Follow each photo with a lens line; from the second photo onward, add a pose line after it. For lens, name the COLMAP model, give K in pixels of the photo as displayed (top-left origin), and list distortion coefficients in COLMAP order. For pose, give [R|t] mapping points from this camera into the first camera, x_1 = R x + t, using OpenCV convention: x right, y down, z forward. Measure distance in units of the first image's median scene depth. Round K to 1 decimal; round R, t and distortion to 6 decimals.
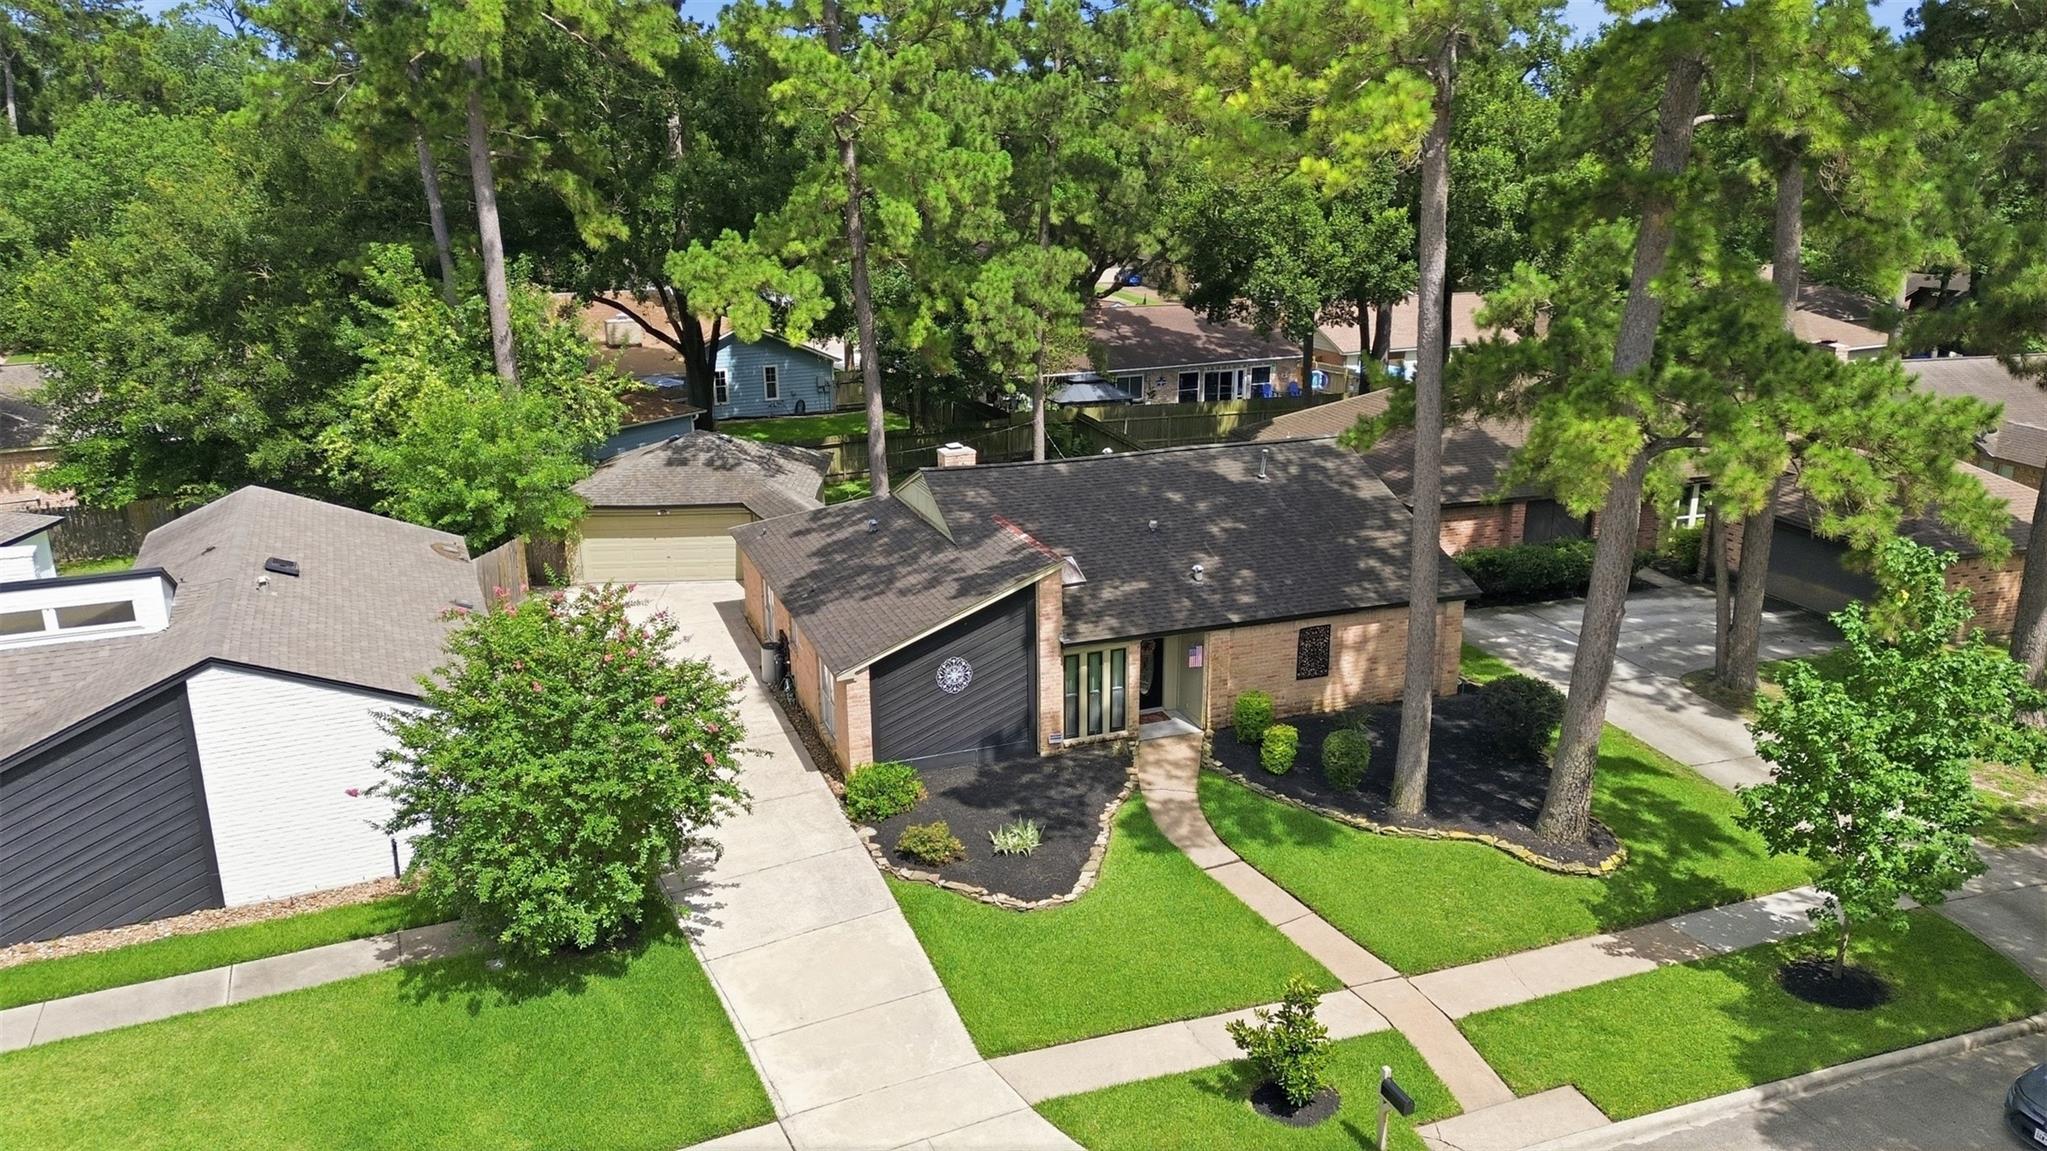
lens RADIAL K [[1449.4, 0, 1034.0], [0, 1449.4, 567.6], [0, 0, 1]] dist [0.090022, -0.086154]
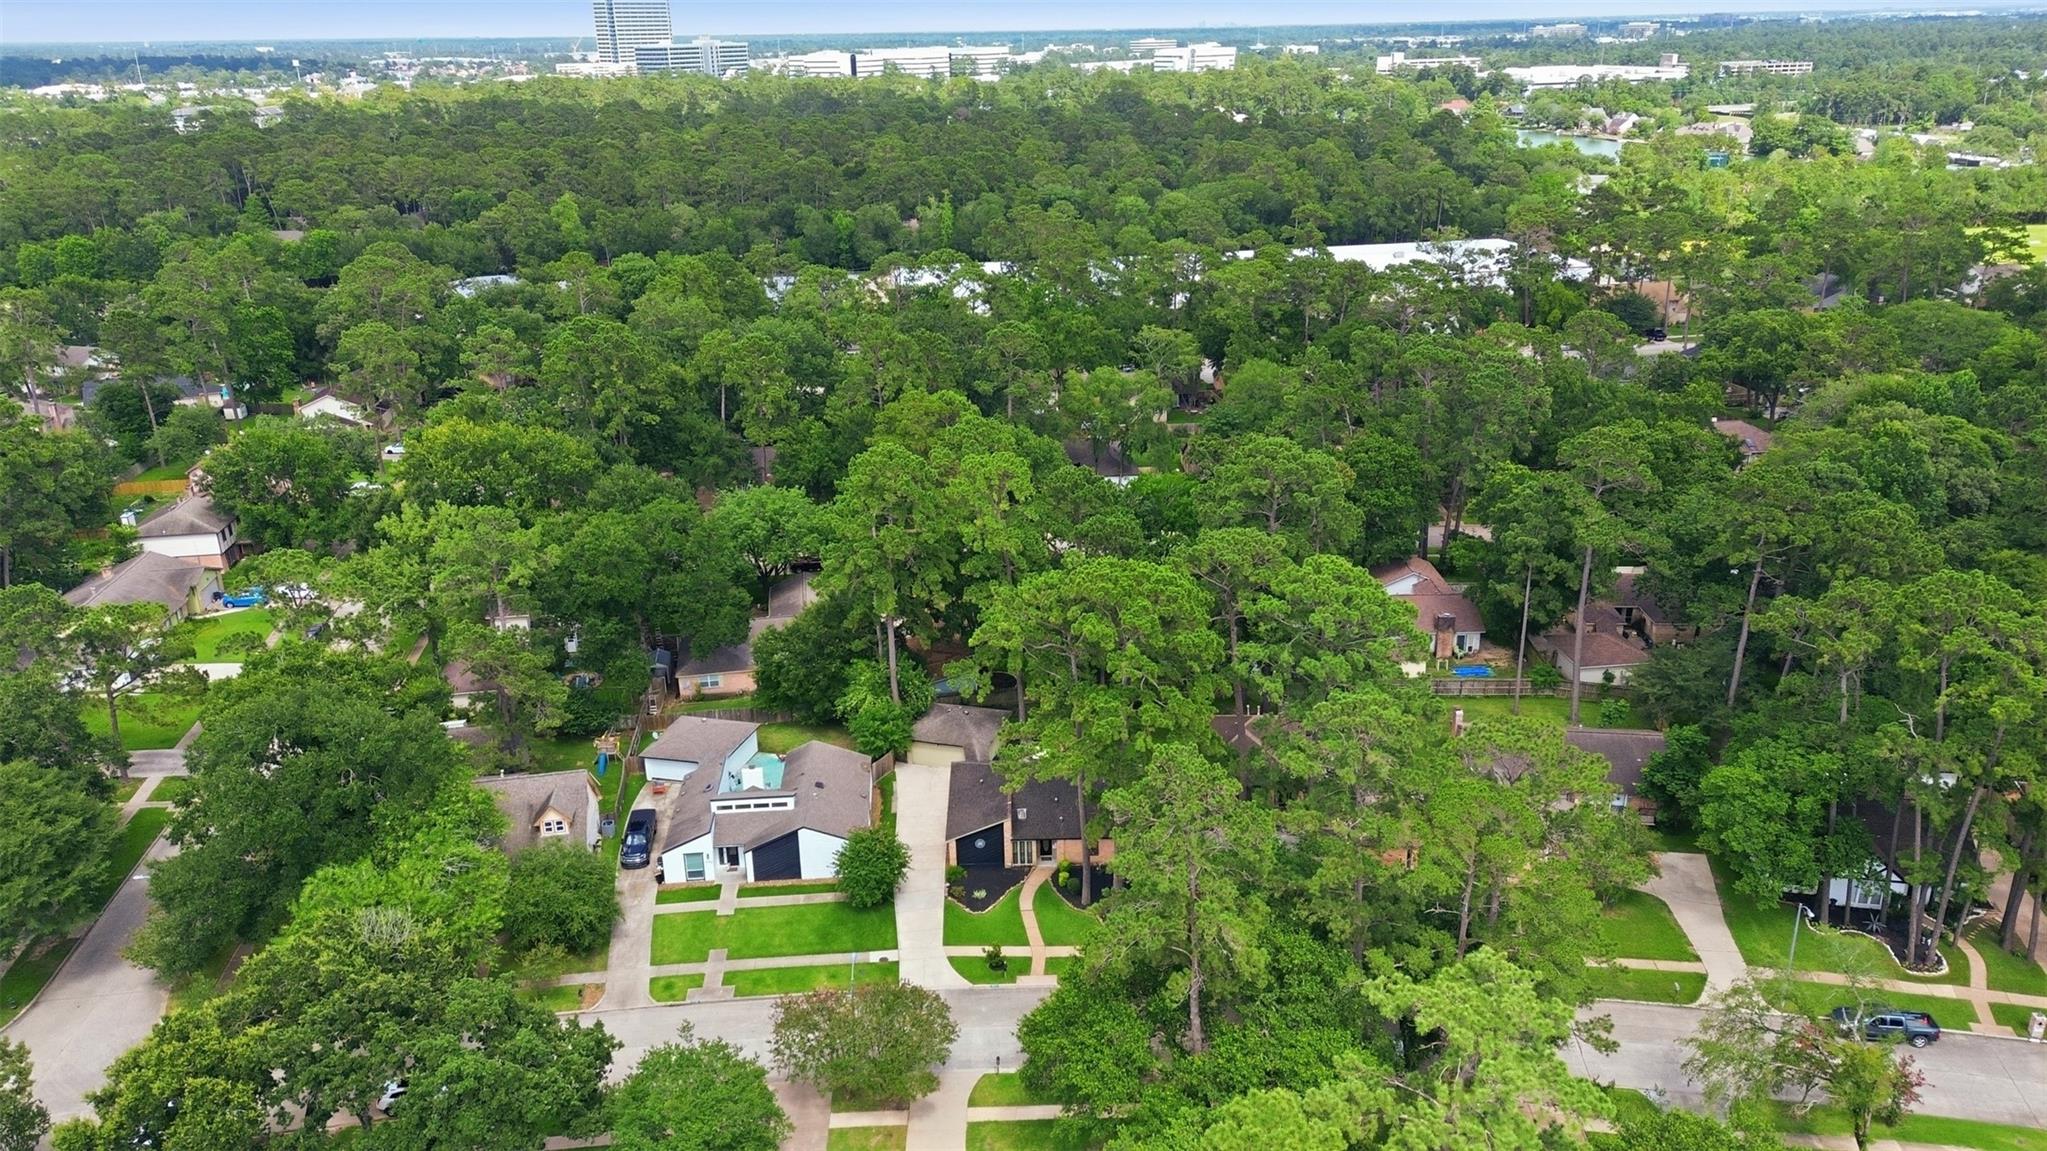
lens RADIAL K [[1449.4, 0, 1034.0], [0, 1449.4, 567.6], [0, 0, 1]] dist [0.090022, -0.086154]
pose [[0.941014, 0.109645, -0.320111, 1.144951], [-0.085158, 0.992334, 0.089563, -0.935951], [0.327477, -0.057020, 0.943137, -2.316678]]
